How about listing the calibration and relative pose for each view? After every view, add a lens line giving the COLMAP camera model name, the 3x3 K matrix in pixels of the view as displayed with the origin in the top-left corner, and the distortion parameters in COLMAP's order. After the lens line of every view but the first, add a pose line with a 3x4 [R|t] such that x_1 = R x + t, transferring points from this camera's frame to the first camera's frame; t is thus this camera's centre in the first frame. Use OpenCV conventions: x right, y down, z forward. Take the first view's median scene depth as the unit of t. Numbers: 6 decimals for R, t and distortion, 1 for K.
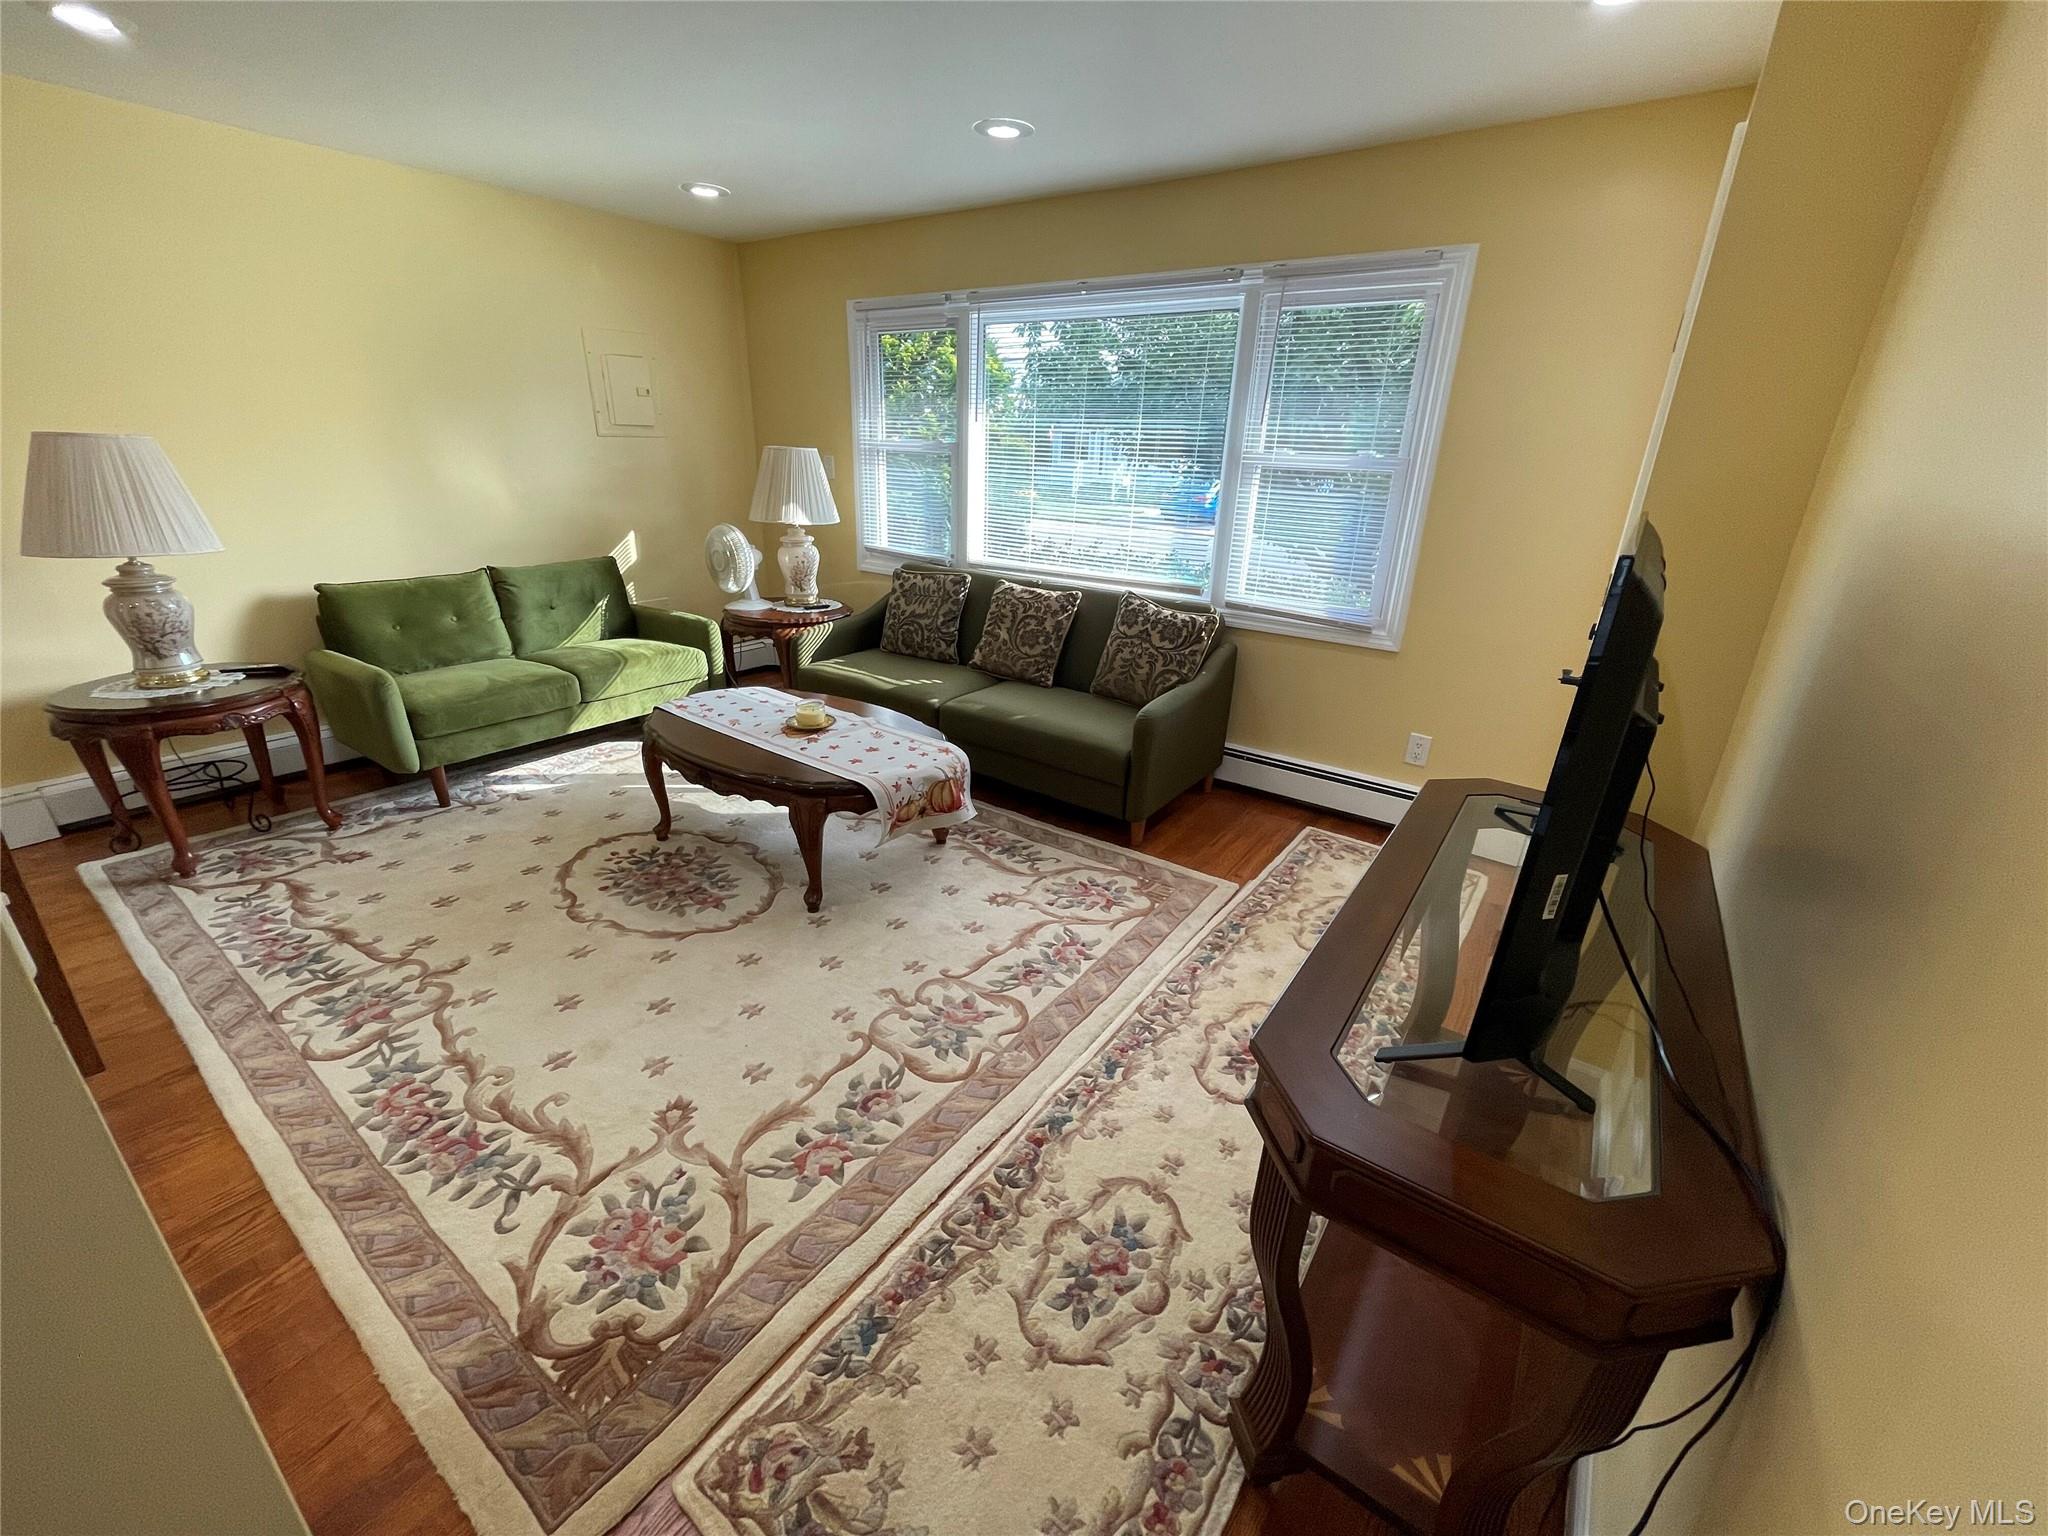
lens RADIAL K [[828.7, 0, 1025.3], [0, 828.7, 763.3], [0, 0, 1]] dist [-0.000954, -0.000411]
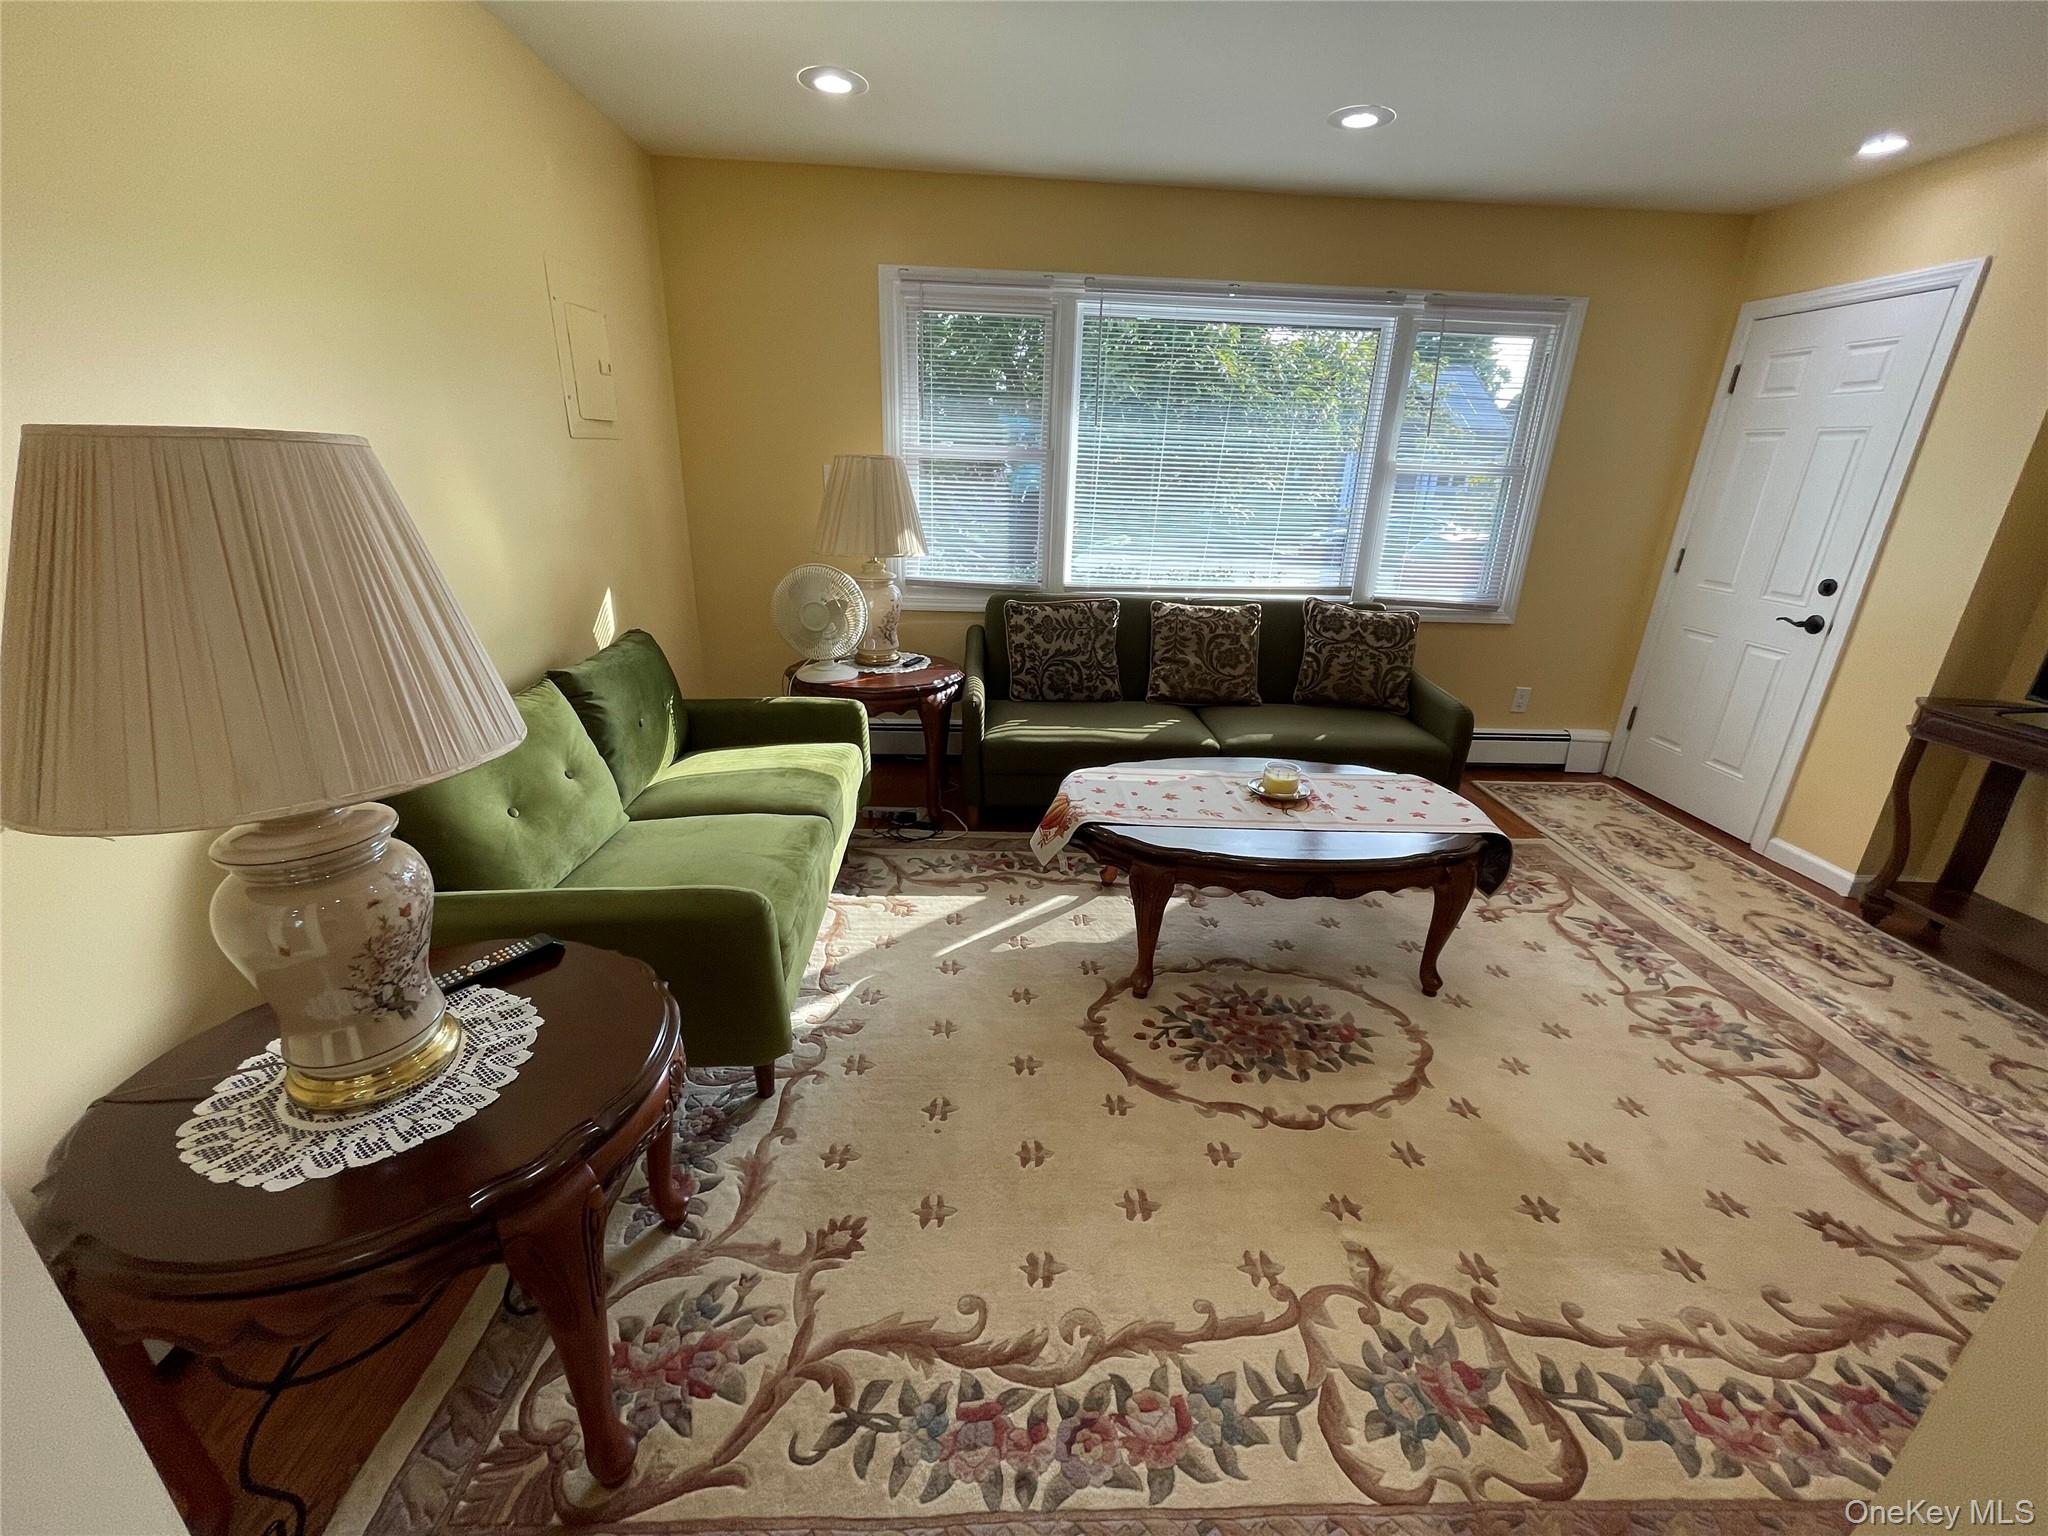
lens RADIAL K [[828.7, 0, 1025.5], [0, 828.7, 762.8], [0, 0, 1]] dist [-0.000954, -0.000411]
pose [[0.786979, -0.216246, 0.577842, -1.060163], [0.216014, 0.973860, 0.070252, -0.214721], [-0.577929, 0.069535, 0.813119, 0.532103]]
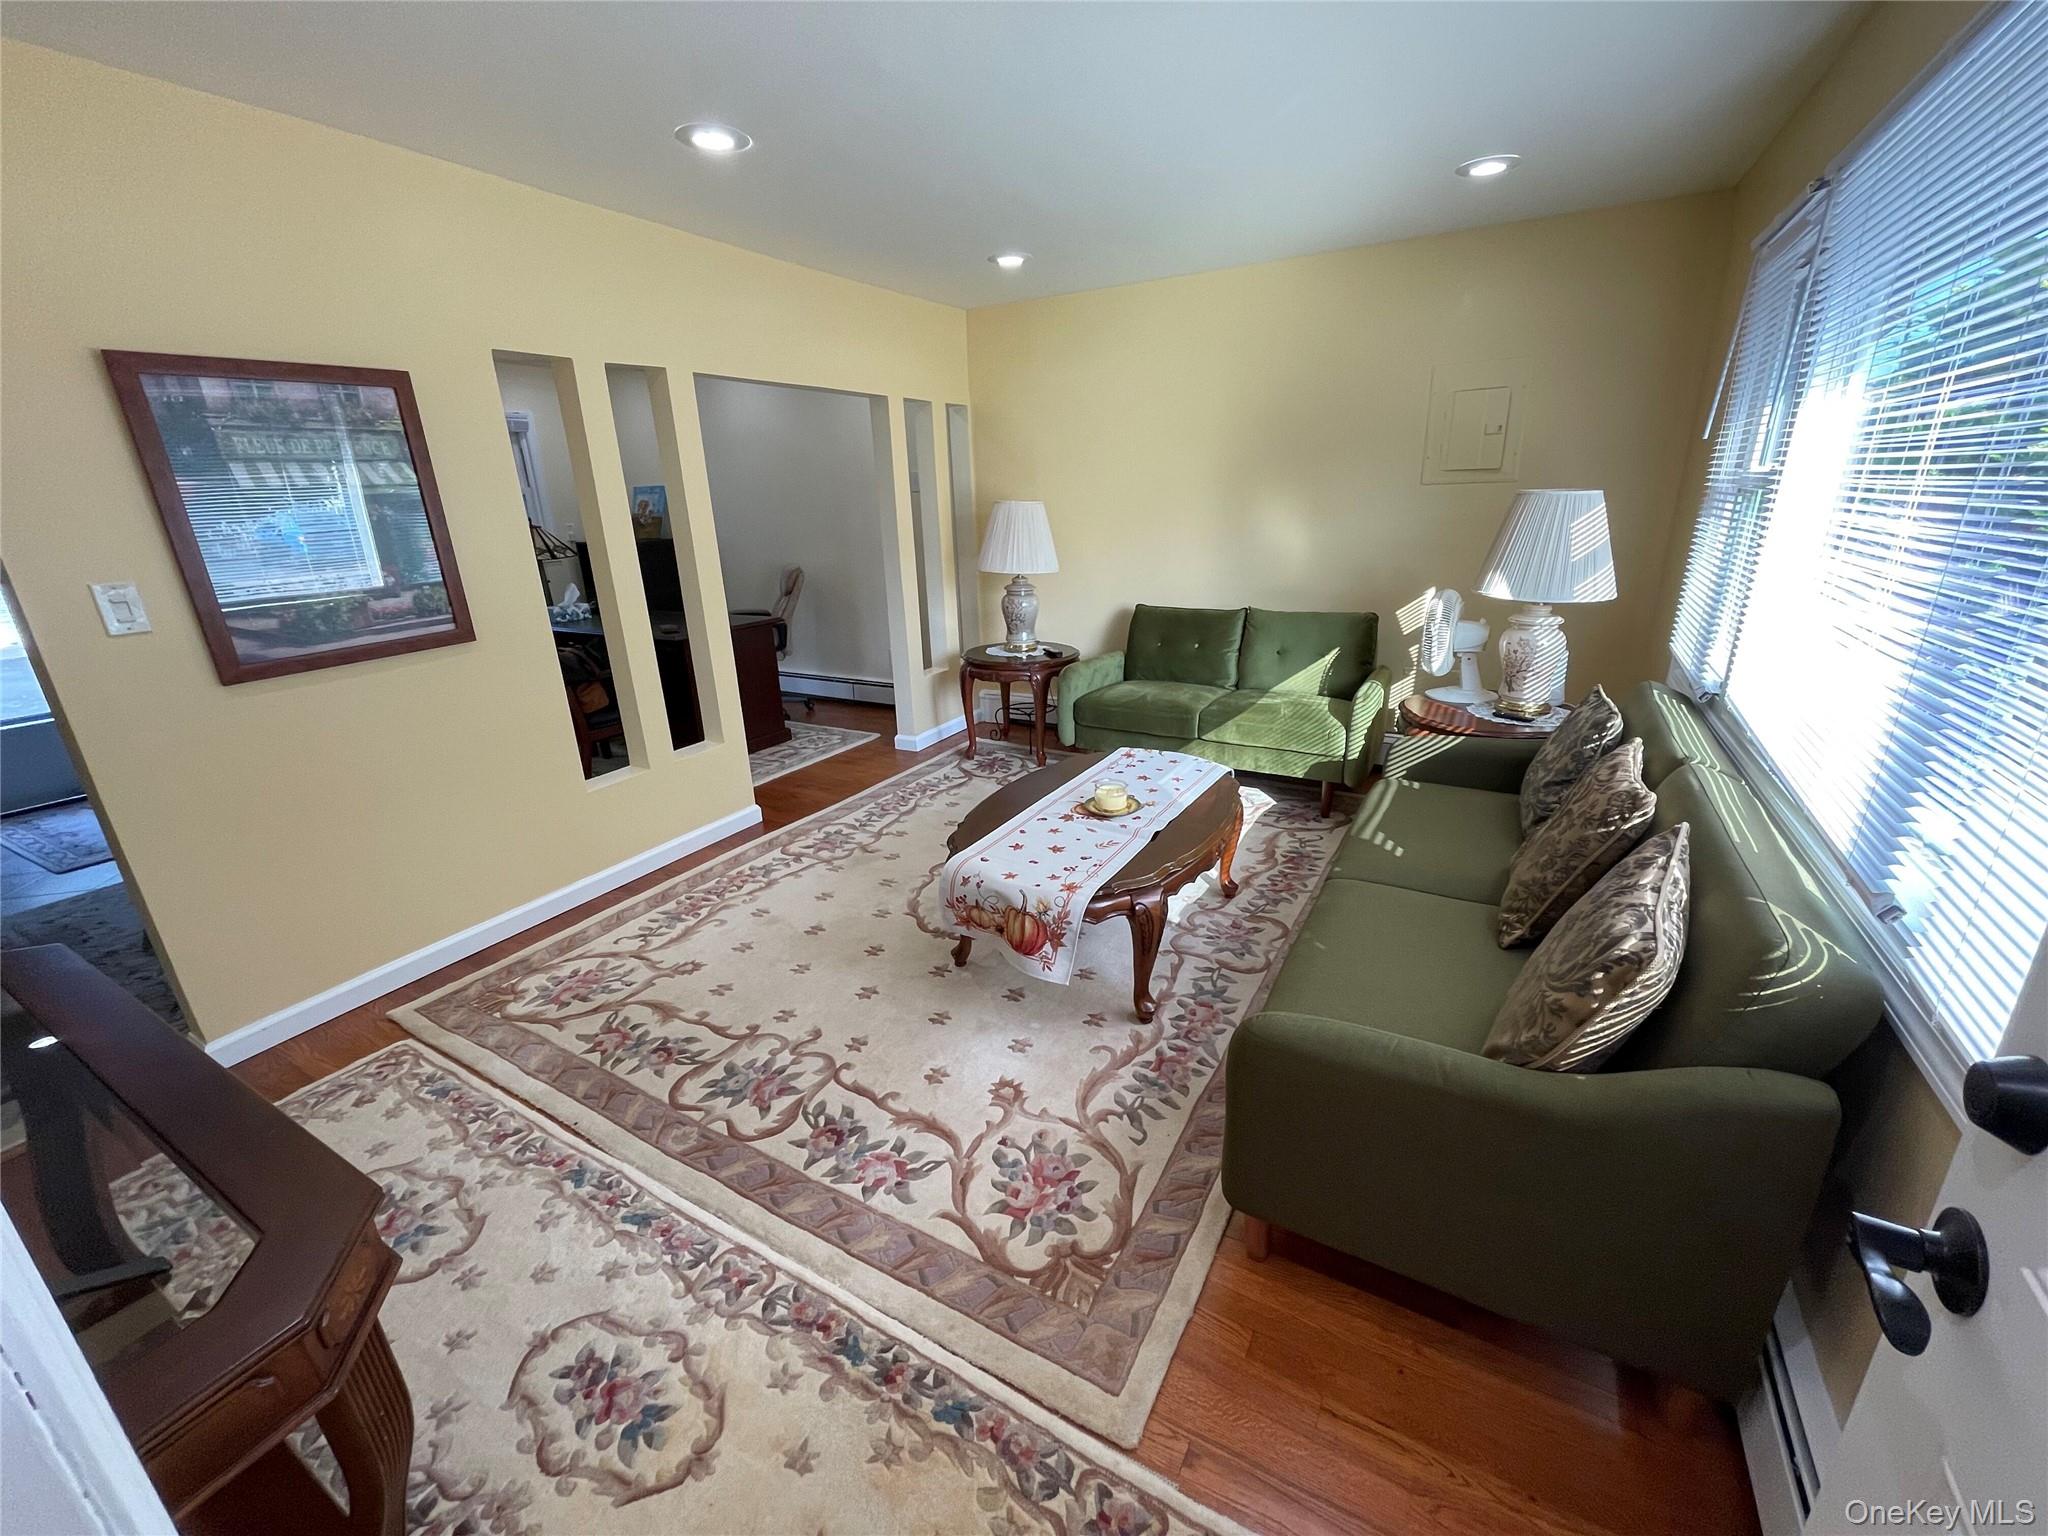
lens RADIAL K [[828.7, 0, 1022.8], [0, 828.7, 766.6], [0, 0, 1]] dist [-0.000954, -0.000411]
pose [[0.091012, 0.286027, -0.953890, 0.637680], [-0.329666, 0.912511, 0.242165, -0.306479], [0.939701, 0.292425, 0.177342, 0.843494]]
